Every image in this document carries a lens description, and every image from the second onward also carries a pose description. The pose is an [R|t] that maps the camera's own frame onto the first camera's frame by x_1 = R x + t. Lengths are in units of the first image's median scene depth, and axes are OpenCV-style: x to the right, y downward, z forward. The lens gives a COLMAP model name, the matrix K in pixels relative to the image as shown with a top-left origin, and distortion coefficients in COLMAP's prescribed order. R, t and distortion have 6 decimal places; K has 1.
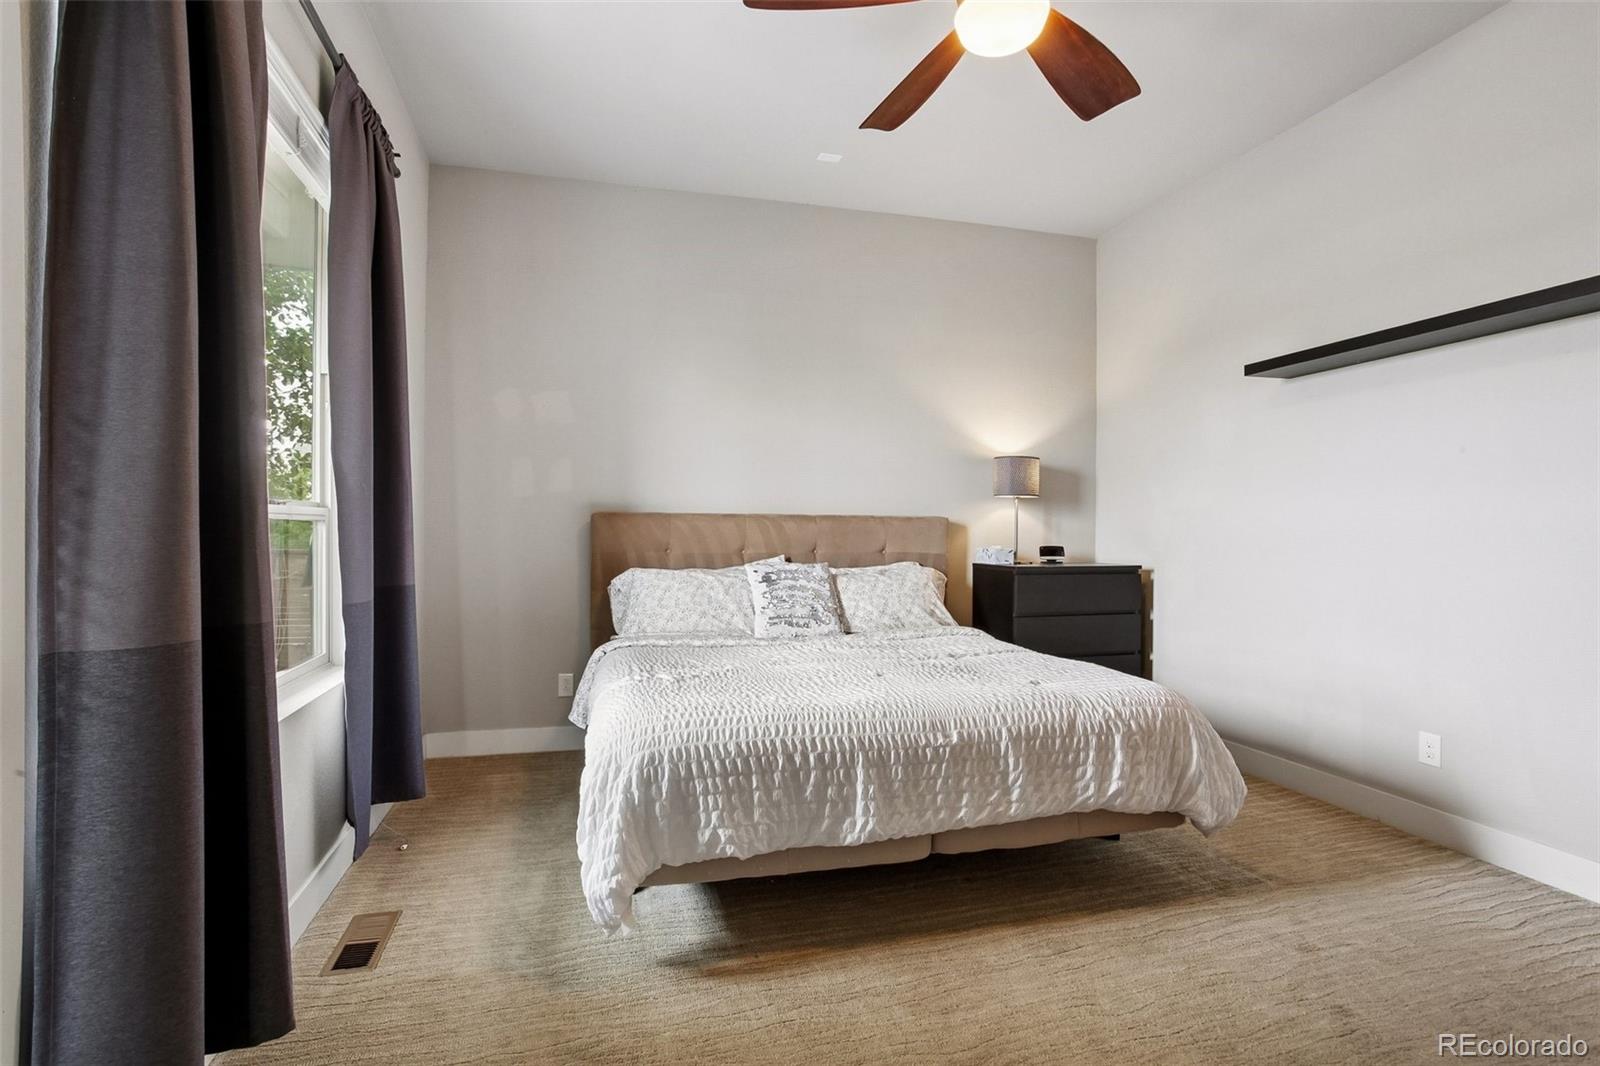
lens RADIAL K [[770.9, 0, 791.9], [0, 770.9, 531.6], [0, 0, 1]] dist [-0.037486, 0.015084]
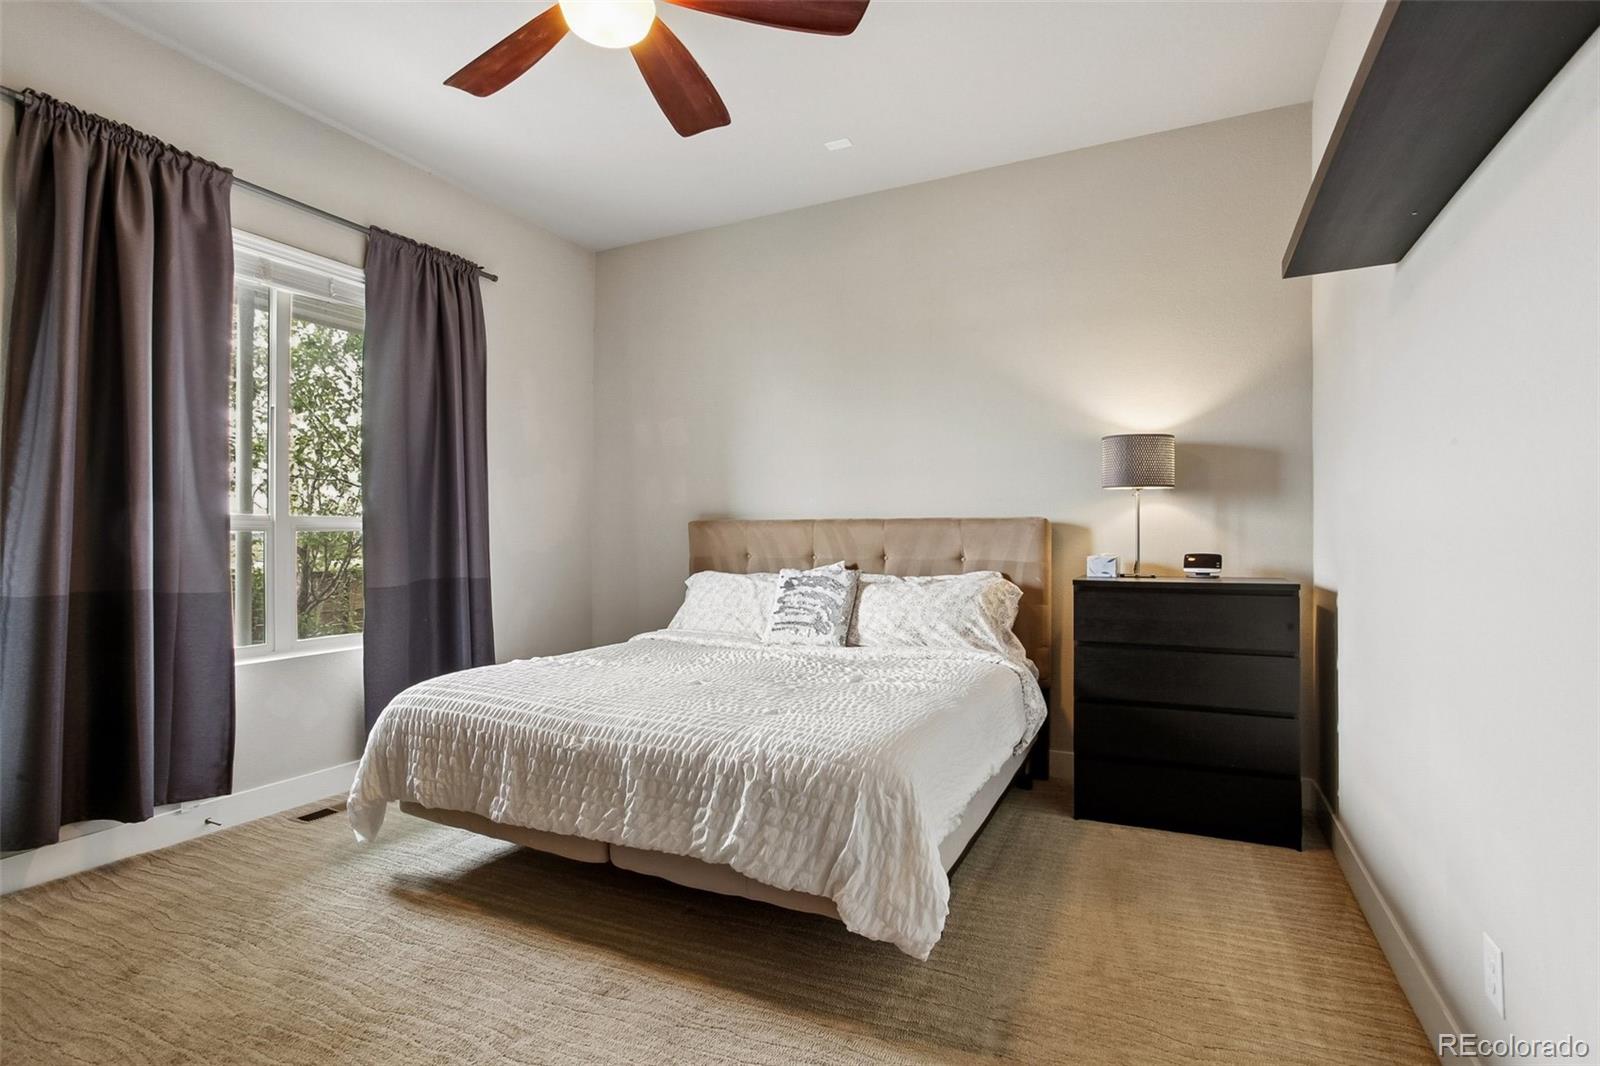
lens RADIAL K [[770.9, 0, 803.9], [0, 770.9, 524.7], [0, 0, 1]] dist [-0.037486, 0.015084]
pose [[0.751958, -0.018062, -0.658964, 1.018830], [0.005602, 0.999764, -0.021011, 0.008306], [0.659187, 0.012108, 0.751881, 0.416258]]
